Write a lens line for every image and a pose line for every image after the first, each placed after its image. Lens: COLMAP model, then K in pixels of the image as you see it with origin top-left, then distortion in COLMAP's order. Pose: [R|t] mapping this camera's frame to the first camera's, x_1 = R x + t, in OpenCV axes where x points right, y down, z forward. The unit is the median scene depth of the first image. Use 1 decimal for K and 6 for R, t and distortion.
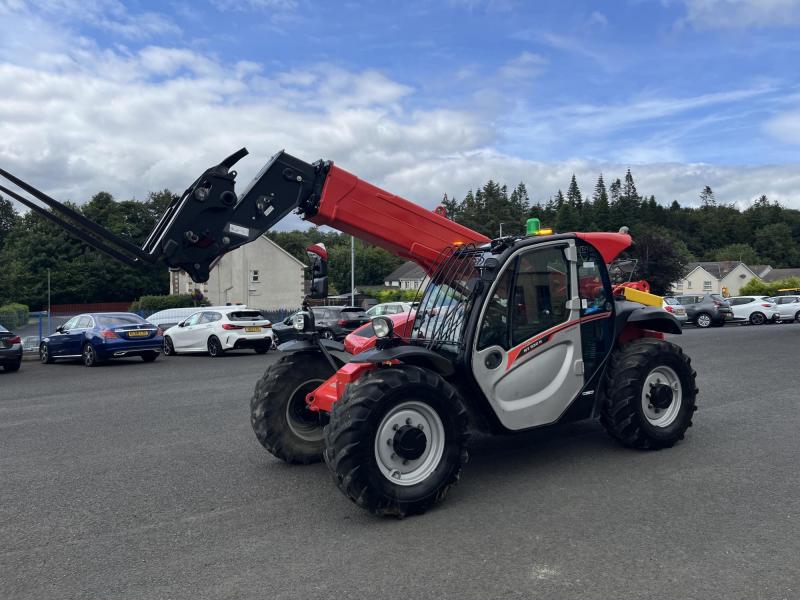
lens RADIAL K [[599.4, 0, 418.7], [0, 599.4, 297.8], [0, 0, 1]] dist [0.060515, -0.072701]
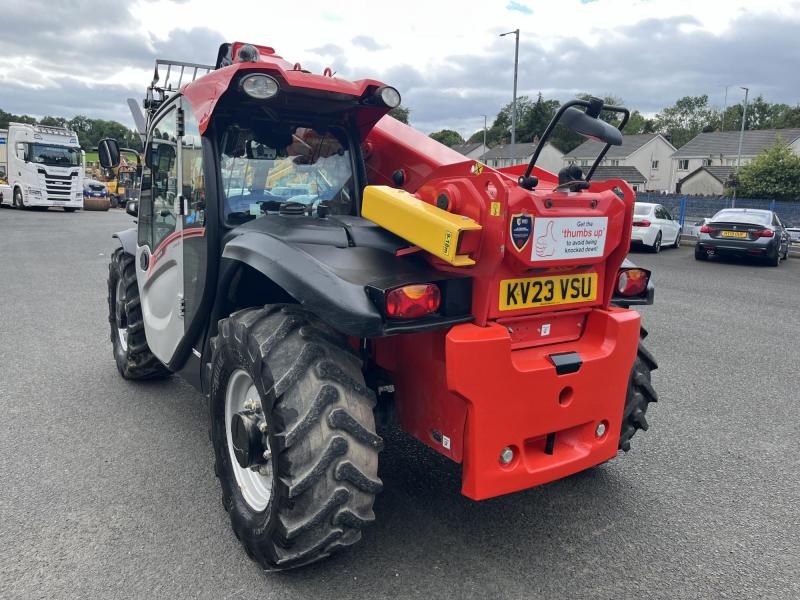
lens RADIAL K [[611.6, 0, 404.1], [0, 611.6, 301.6], [0, 0, 1]] dist [0.060008, -0.083981]
pose [[0.015383, 0.215711, -0.976336, 0.882779], [-0.035393, 0.975957, 0.215070, -0.037306], [0.999255, 0.031247, 0.022648, 1.184805]]
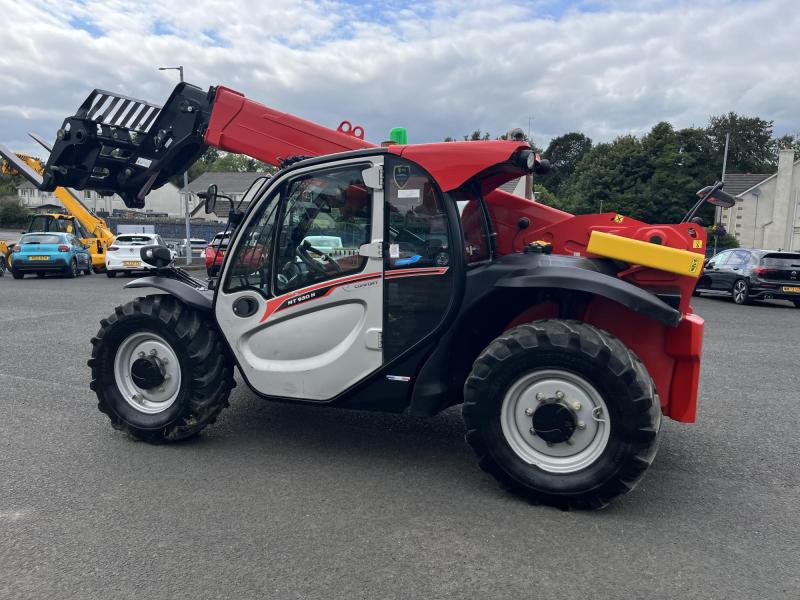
lens RADIAL K [[599.4, 0, 418.7], [0, 599.4, 297.8], [0, 0, 1]] dist [0.060515, -0.072701]
pose [[0.618817, 0.132142, -0.774341, 0.815329], [-0.045506, 0.990125, 0.132599, -0.028520], [0.784216, -0.046817, 0.618719, 0.583797]]
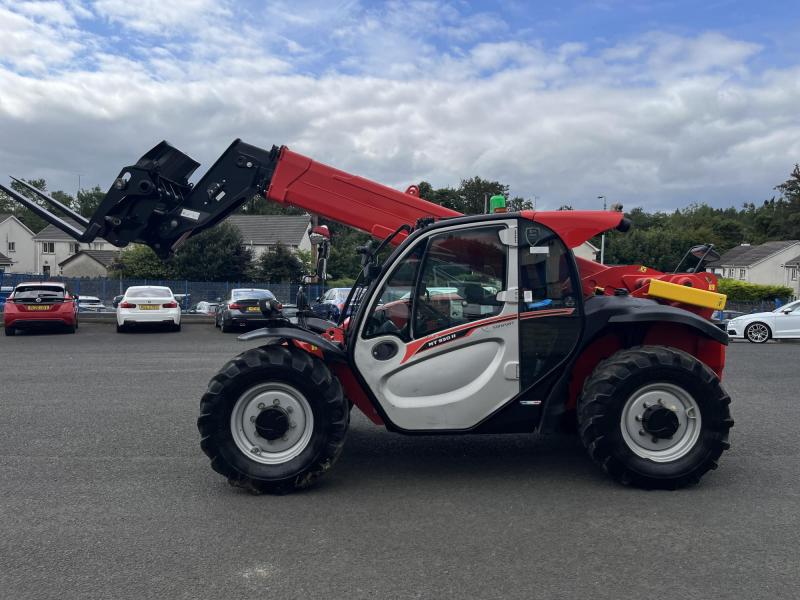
lens RADIAL K [[599.4, 0, 418.7], [0, 599.4, 297.8], [0, 0, 1]] dist [0.060515, -0.072701]
pose [[0.869667, 0.053854, -0.490692, 0.543627], [-0.040212, 0.998456, 0.038313, -0.013744], [0.491998, -0.013588, 0.870490, 0.191846]]
